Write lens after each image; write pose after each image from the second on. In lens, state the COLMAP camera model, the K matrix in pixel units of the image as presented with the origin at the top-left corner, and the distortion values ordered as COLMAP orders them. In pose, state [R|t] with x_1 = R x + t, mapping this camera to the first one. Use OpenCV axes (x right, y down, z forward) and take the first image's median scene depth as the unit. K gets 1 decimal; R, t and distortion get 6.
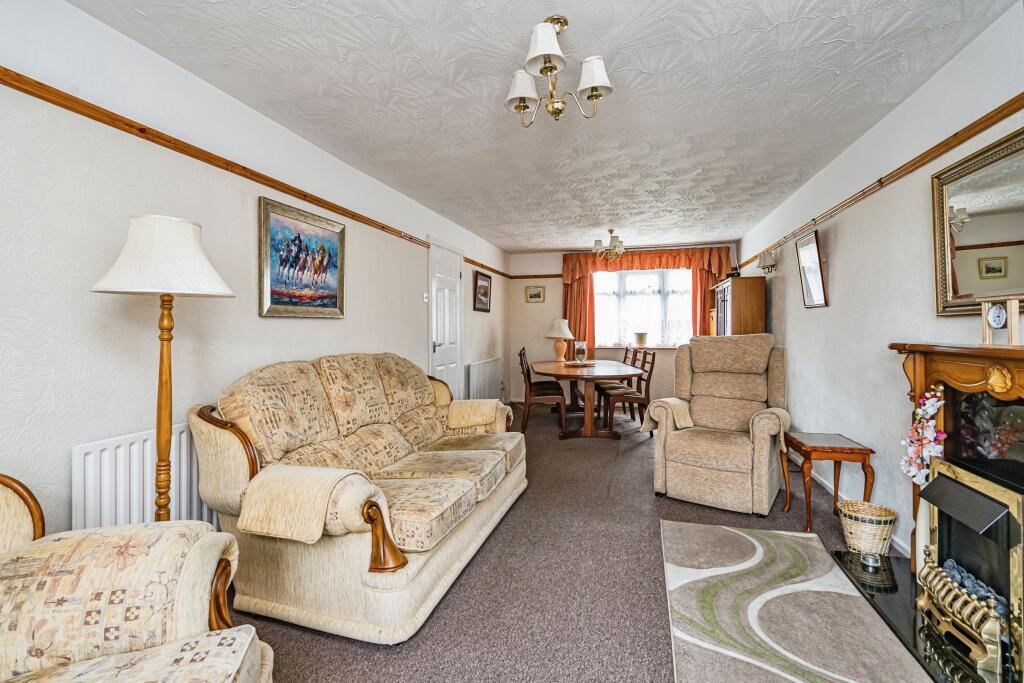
lens RADIAL K [[461.2, 0, 510.4], [0, 461.2, 319.8], [0, 0, 1]] dist [-0.007839, 0.000349]
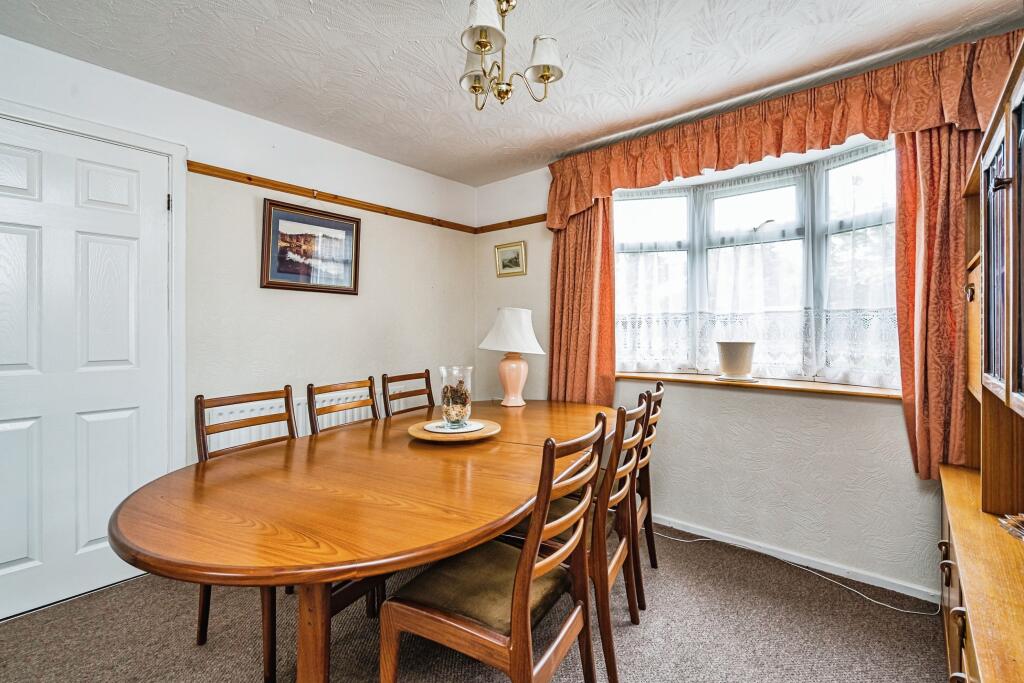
lens RADIAL K [[461.2, 0, 504.5], [0, 461.2, 320.9], [0, 0, 1]] dist [-0.007839, 0.000349]
pose [[0.900709, -0.001564, -0.434419, 0.272632], [0.002424, 0.999996, 0.001424, 0.010317], [0.434415, -0.002335, 0.900710, 0.568544]]
